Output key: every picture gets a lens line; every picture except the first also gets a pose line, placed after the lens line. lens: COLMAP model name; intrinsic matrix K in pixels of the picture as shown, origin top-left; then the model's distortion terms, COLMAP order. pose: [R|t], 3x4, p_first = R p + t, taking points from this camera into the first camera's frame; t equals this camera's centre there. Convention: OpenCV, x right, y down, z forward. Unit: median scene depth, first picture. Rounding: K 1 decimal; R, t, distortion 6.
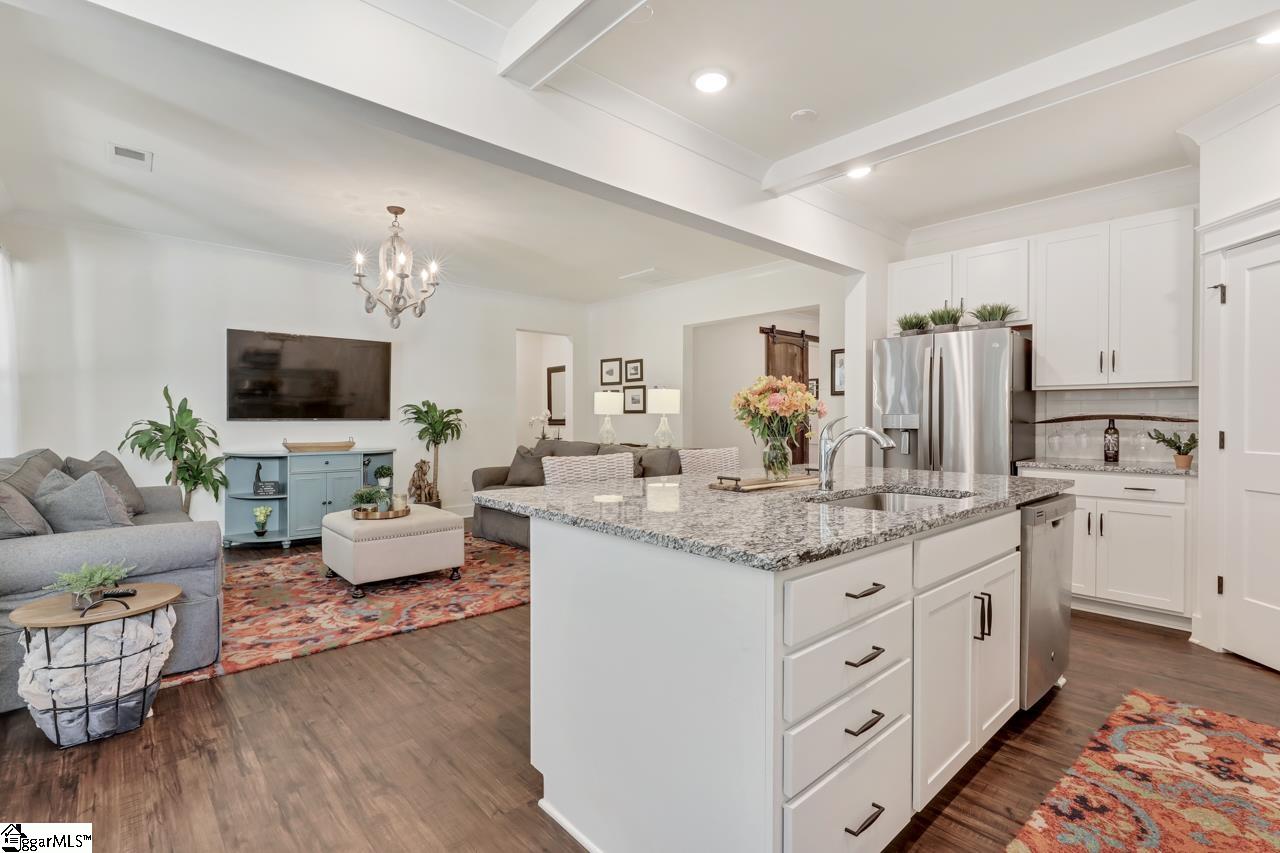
lens RADIAL K [[588.5, 0, 638.6], [0, 588.5, 423.0], [0, 0, 1]] dist [-0.001941, 0.000251]
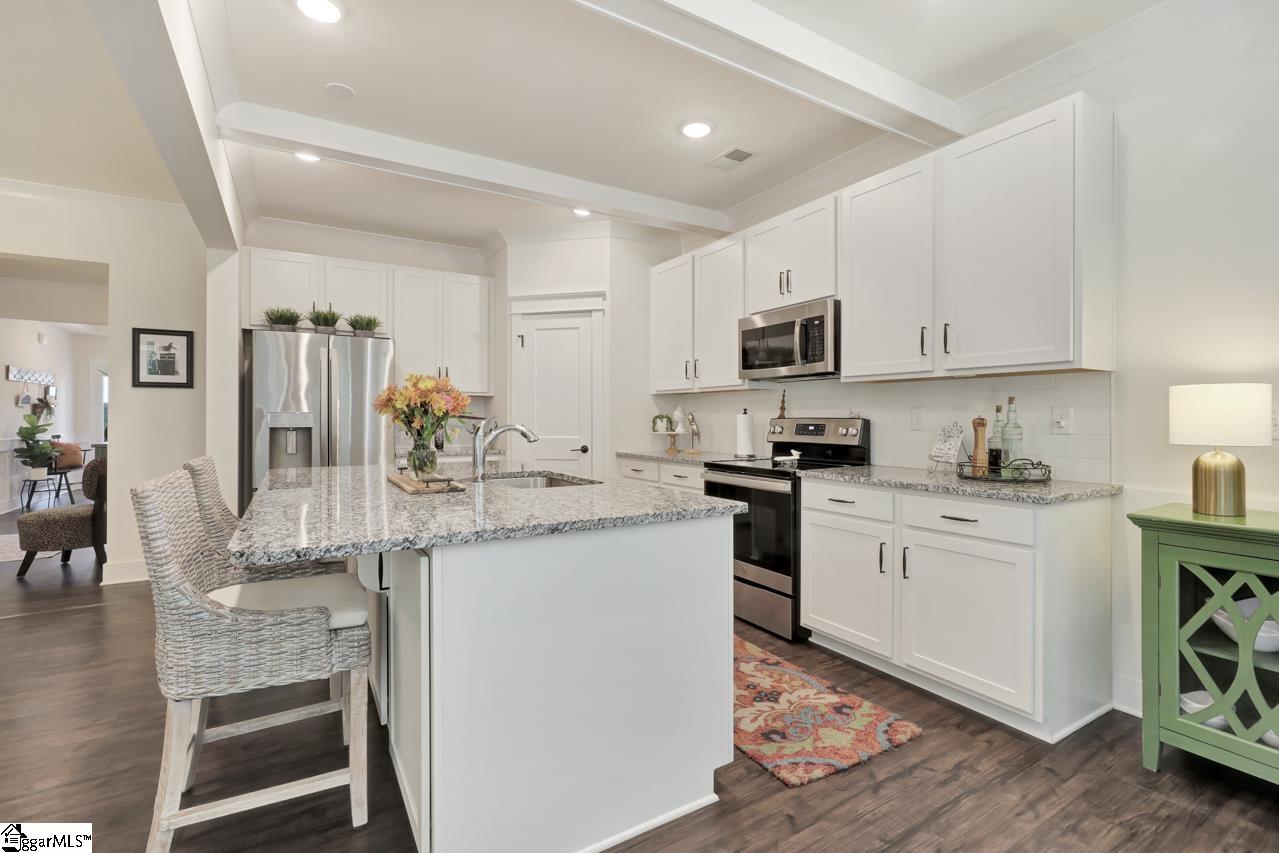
lens RADIAL K [[579.1, 0, 639.5], [0, 579.1, 426.5], [0, 0, 1]] dist [-0.002734, -0.000398]
pose [[0.189248, -0.016433, 0.981792, -0.402779], [0.006245, 0.999860, 0.015532, -0.003642], [-0.981909, 0.003192, 0.189324, 0.283186]]
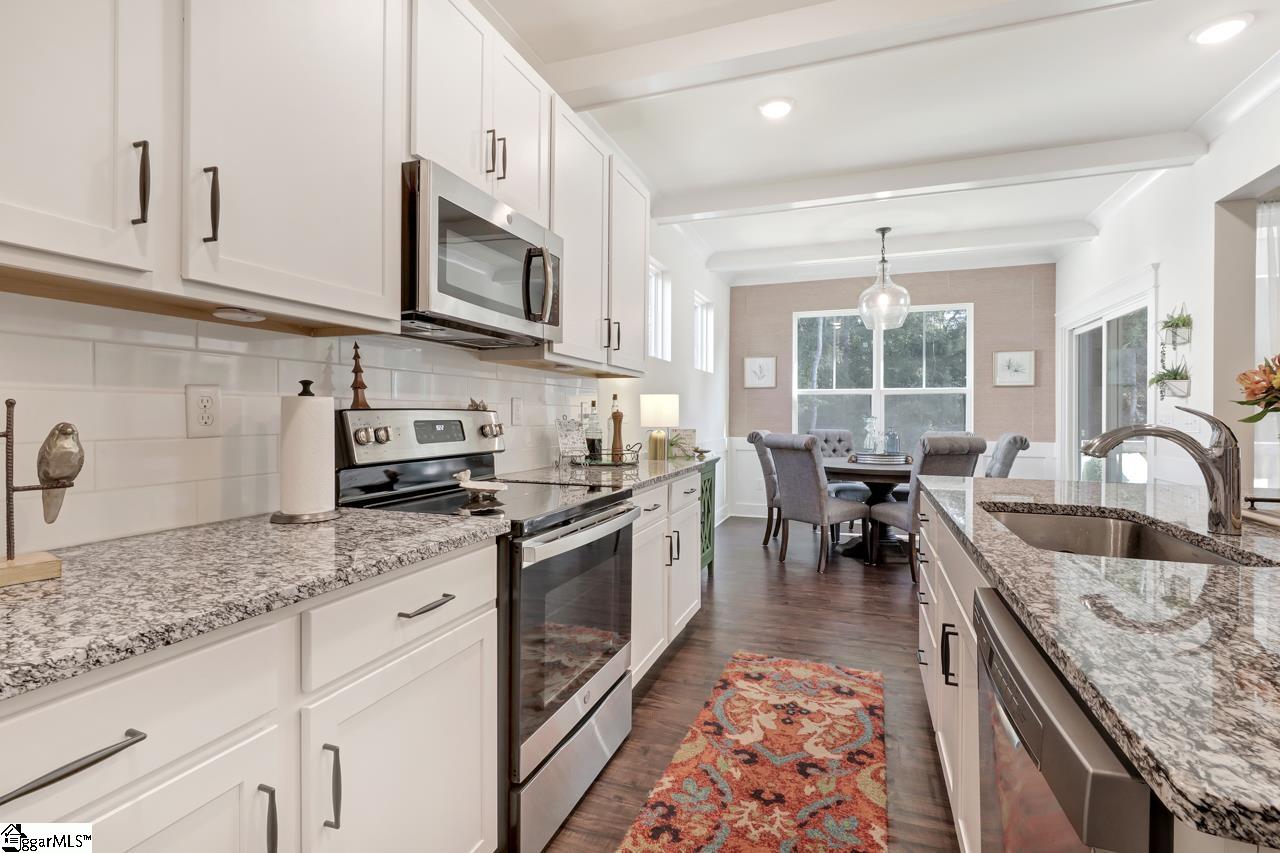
lens RADIAL K [[589.1, 0, 642.3], [0, 589.1, 413.8], [0, 0, 1]] dist [-0.001695, -0.000384]
pose [[-0.886315, -0.005920, -0.463044, 0.619611], [-0.009267, 0.999945, 0.004953, -0.001840], [0.462990, 0.008681, -0.886321, 0.712557]]
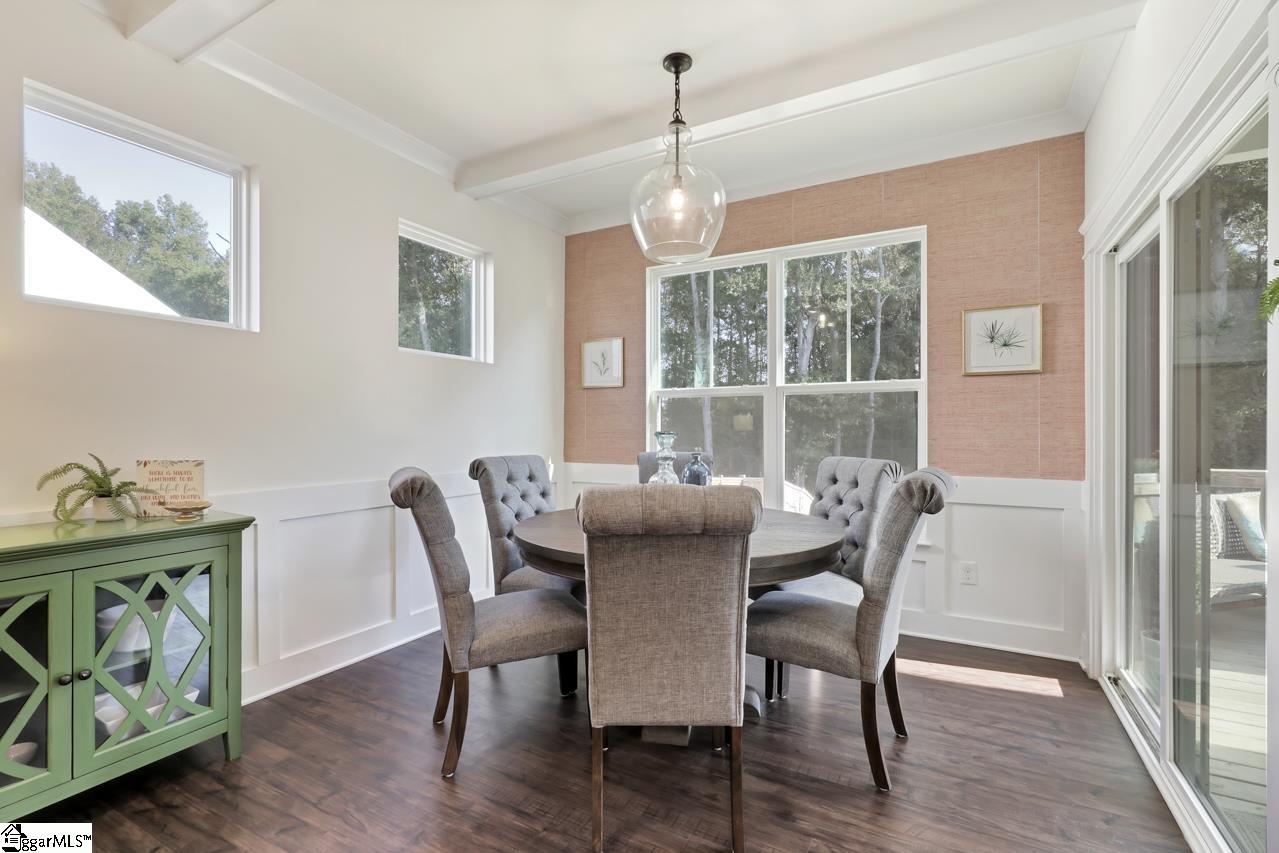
lens RADIAL K [[577.5, 0, 635.1], [0, 577.5, 428.6], [0, 0, 1]] dist [-0.001295, 0.000347]
pose [[-0.947659, -0.001662, -0.319279, -0.176179], [-0.004280, 0.999963, 0.007499, -0.002954], [0.319255, 0.008473, -0.947631, 0.410691]]
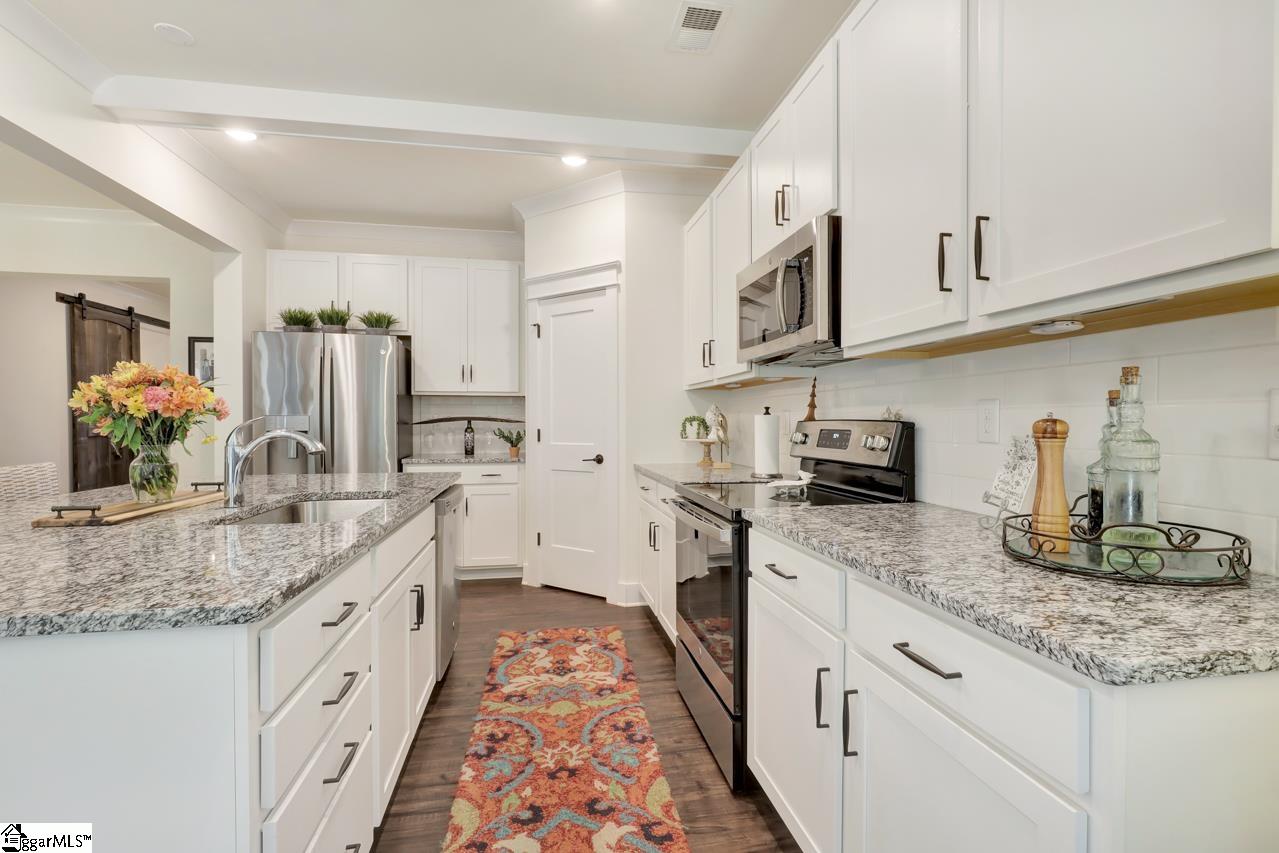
lens RADIAL K [[579.1, 0, 639.5], [0, 579.1, 426.5], [0, 0, 1]] dist [-0.002734, -0.000398]
pose [[0.526071, -0.010370, 0.850377, -0.040135], [0.007283, 0.999944, 0.007688, -0.000475], [-0.850409, 0.002149, 0.526117, 0.053612]]
